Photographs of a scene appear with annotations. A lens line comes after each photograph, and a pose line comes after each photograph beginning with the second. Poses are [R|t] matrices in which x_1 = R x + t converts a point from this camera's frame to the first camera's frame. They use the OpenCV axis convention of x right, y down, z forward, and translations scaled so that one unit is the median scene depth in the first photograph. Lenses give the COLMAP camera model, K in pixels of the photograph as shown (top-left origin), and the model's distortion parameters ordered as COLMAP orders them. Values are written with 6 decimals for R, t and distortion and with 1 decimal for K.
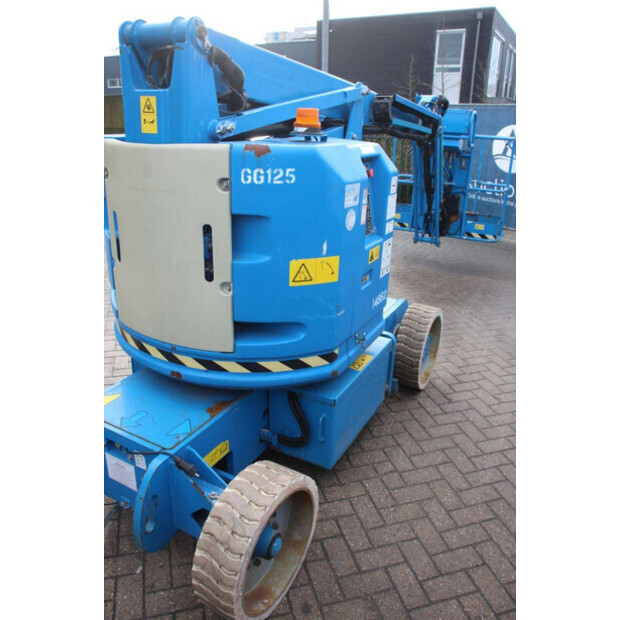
lens RADIAL K [[501.4, 0, 306.1], [0, 501.4, 310.1], [0, 0, 1]] dist [-0.138018, 0.109417]
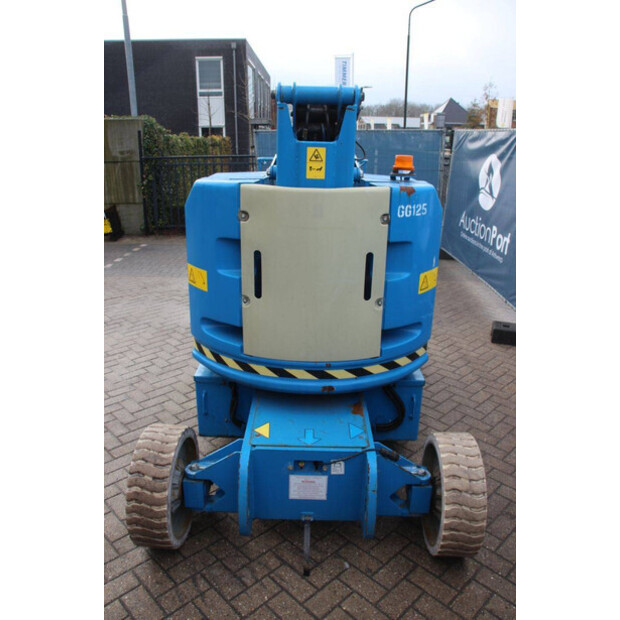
lens RADIAL K [[501.4, 0, 312.7], [0, 501.4, 309.9], [0, 0, 1]] dist [-0.138018, 0.109417]
pose [[0.878544, -0.161644, 0.449480, -0.830868], [0.178460, 0.983934, 0.005034, -0.061693], [-0.443072, 0.075791, 0.893276, -0.013524]]
